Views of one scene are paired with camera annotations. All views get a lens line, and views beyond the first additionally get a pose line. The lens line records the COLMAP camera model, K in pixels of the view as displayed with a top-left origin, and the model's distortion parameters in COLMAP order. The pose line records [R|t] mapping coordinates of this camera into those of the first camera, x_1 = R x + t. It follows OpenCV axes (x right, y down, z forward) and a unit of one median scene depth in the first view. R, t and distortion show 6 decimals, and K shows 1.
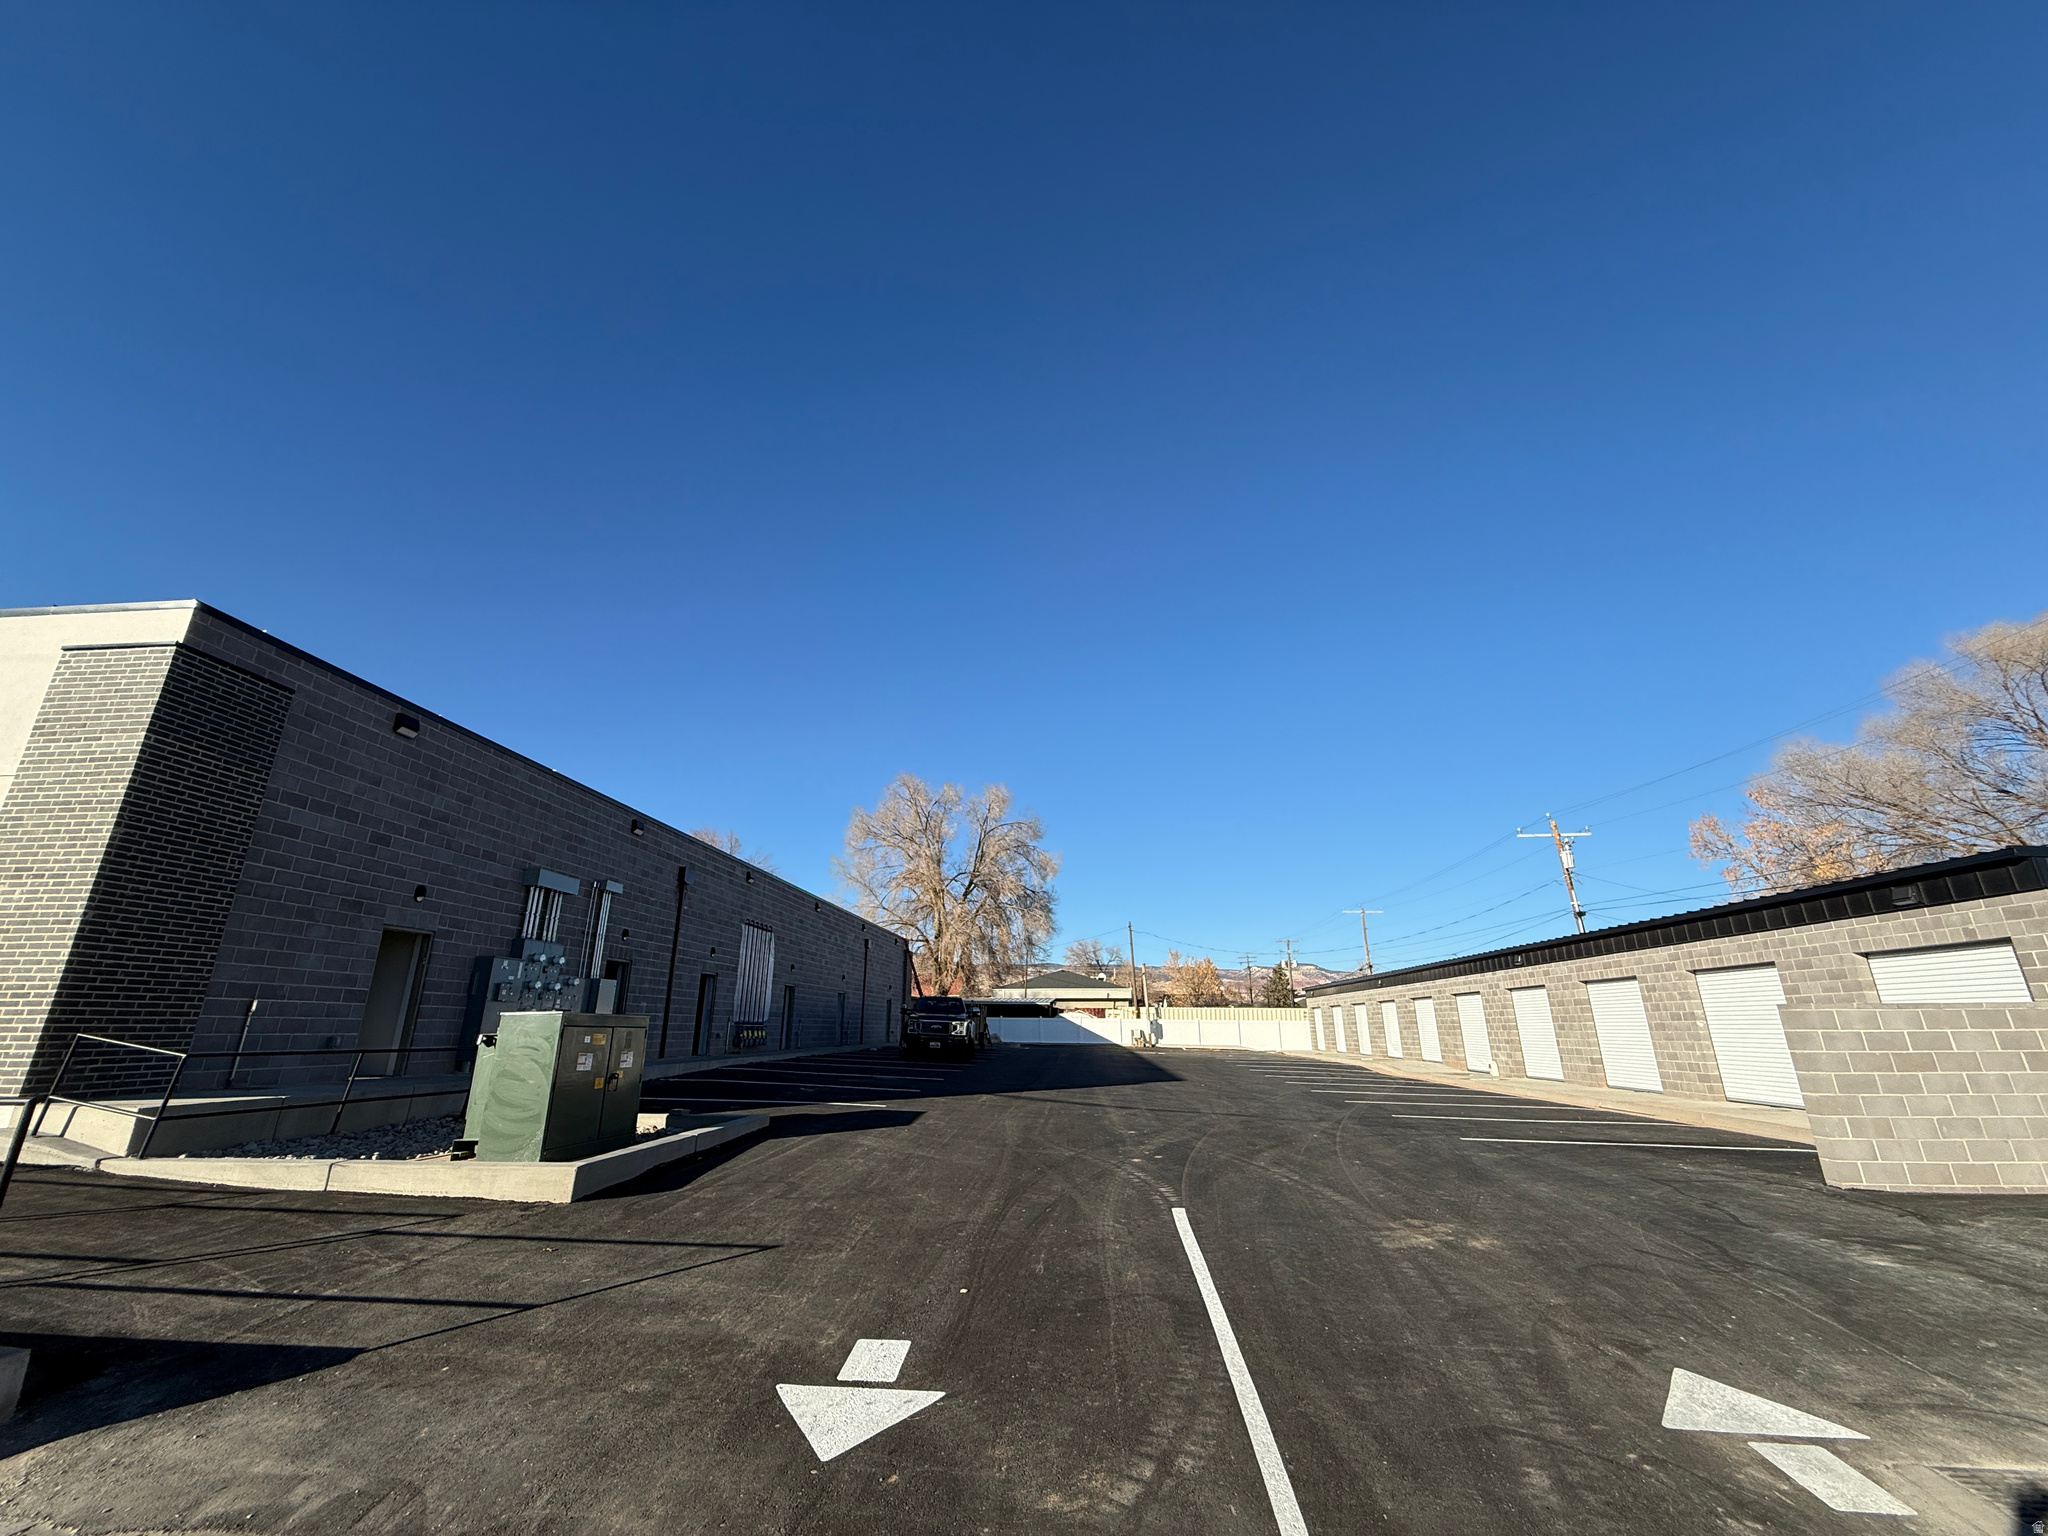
lens RADIAL K [[813.8, 0, 1026.9], [0, 813.8, 763.7], [0, 0, 1]] dist [0.000980, 0.000086]
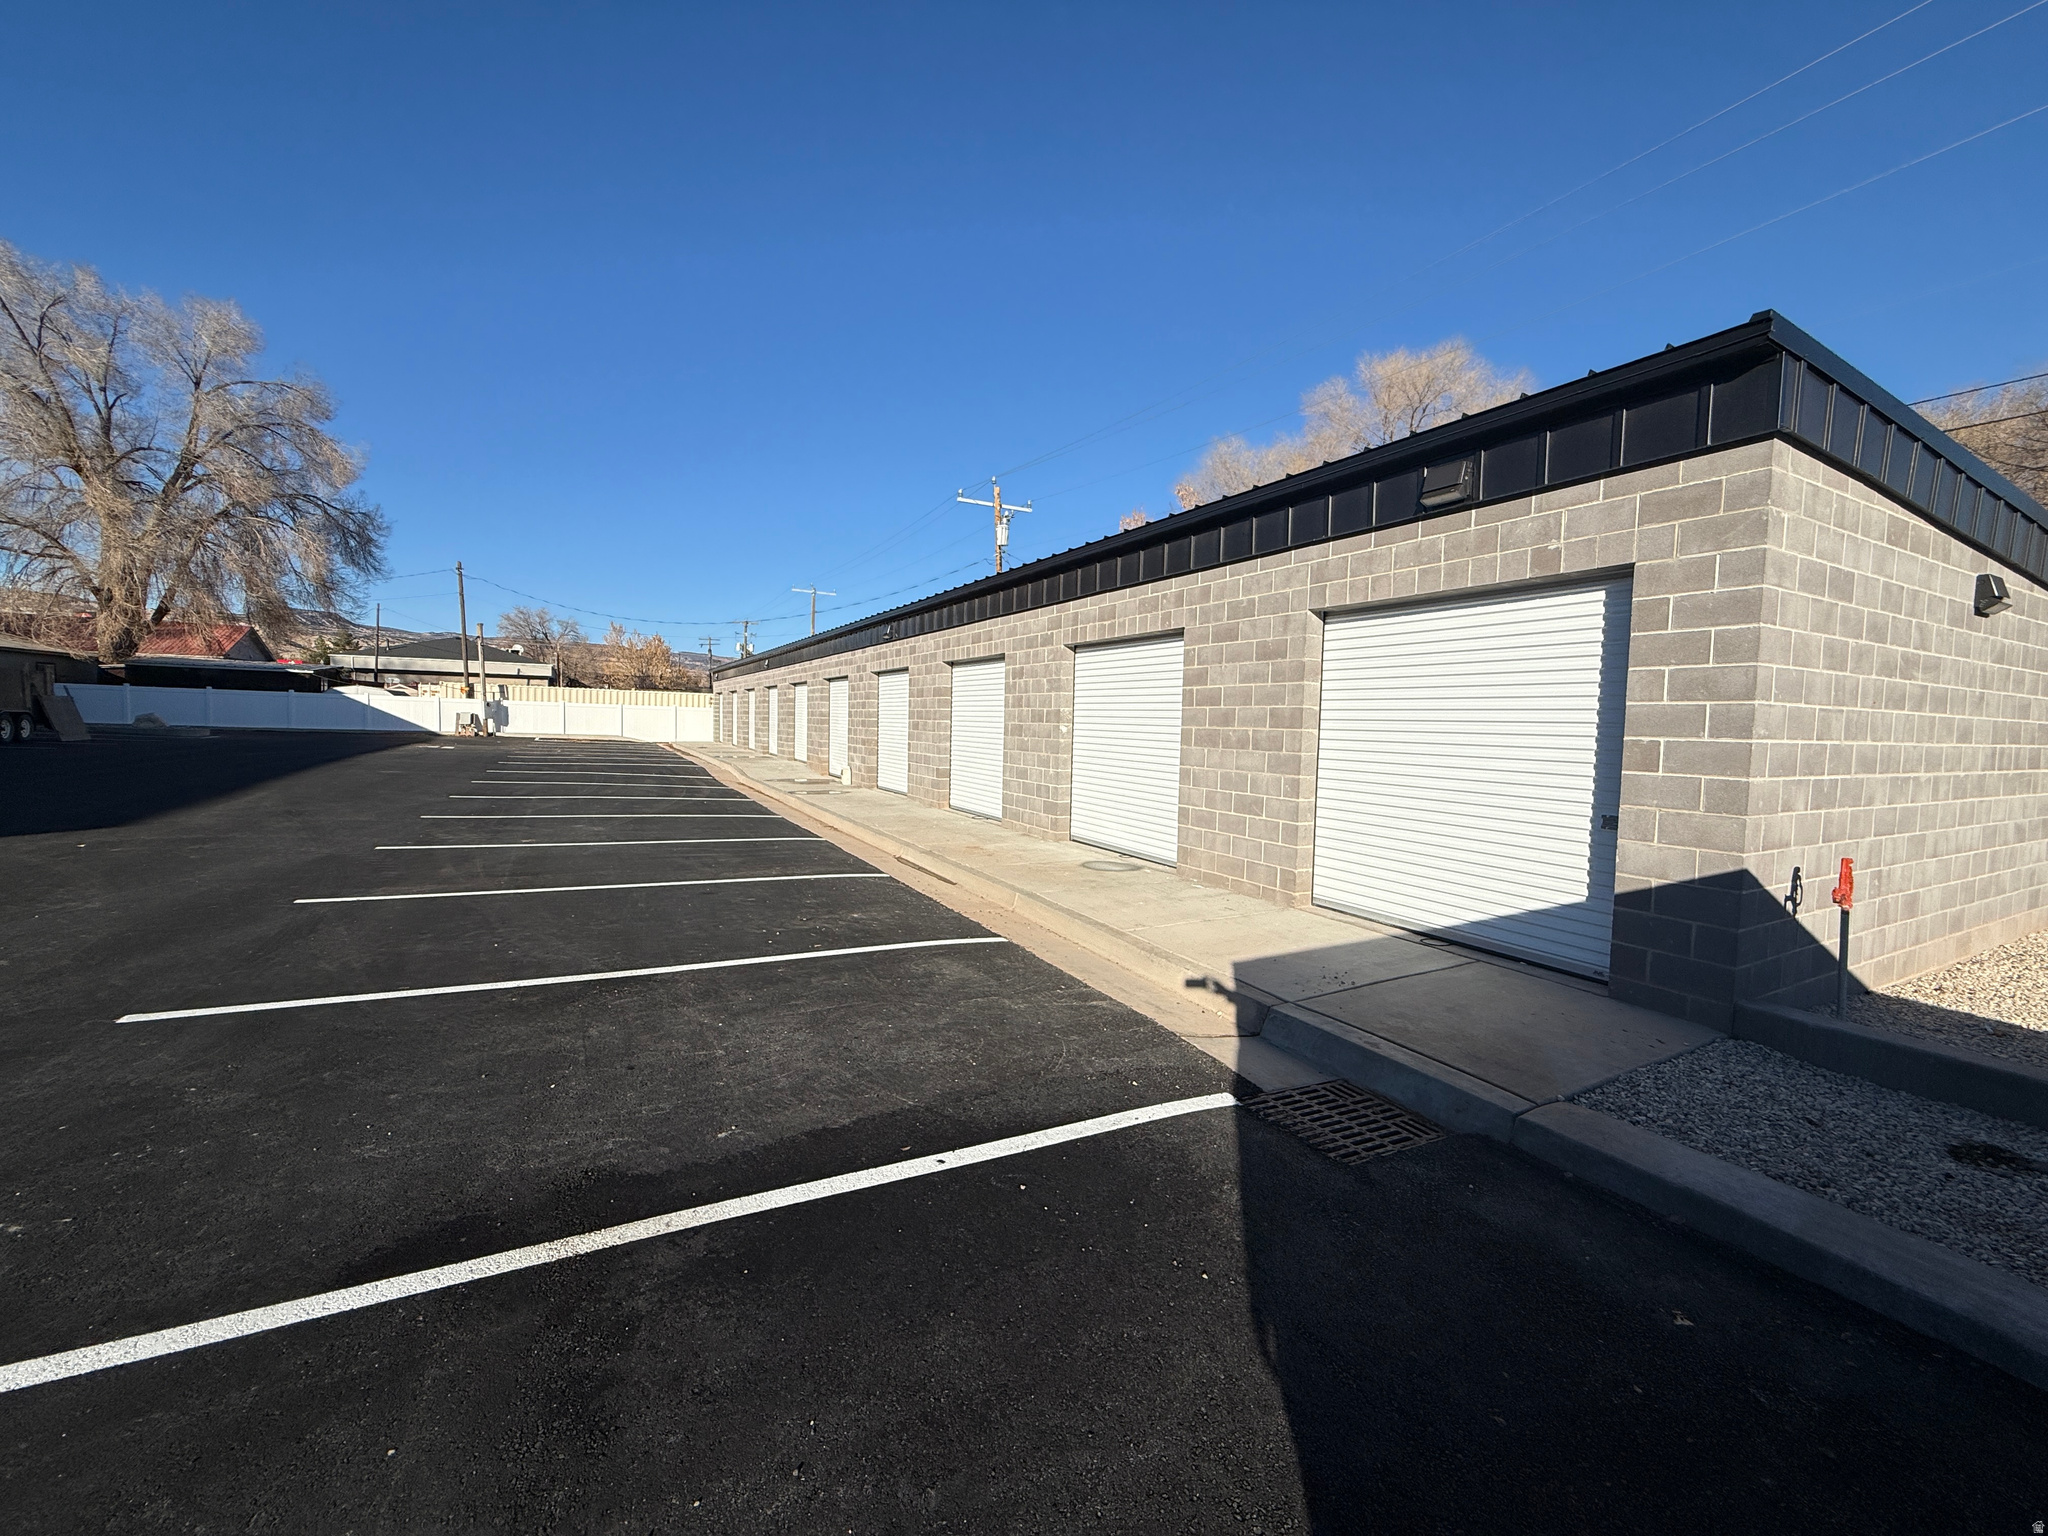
lens RADIAL K [[813.8, 0, 1020.0], [0, 813.8, 767.0], [0, 0, 1]] dist [0.000980, 0.000086]
pose [[0.837370, -0.008800, 0.546565, 0.384854], [-0.193405, 0.930427, 0.311288, 0.133918], [-0.511278, -0.366372, 0.777410, 0.438317]]
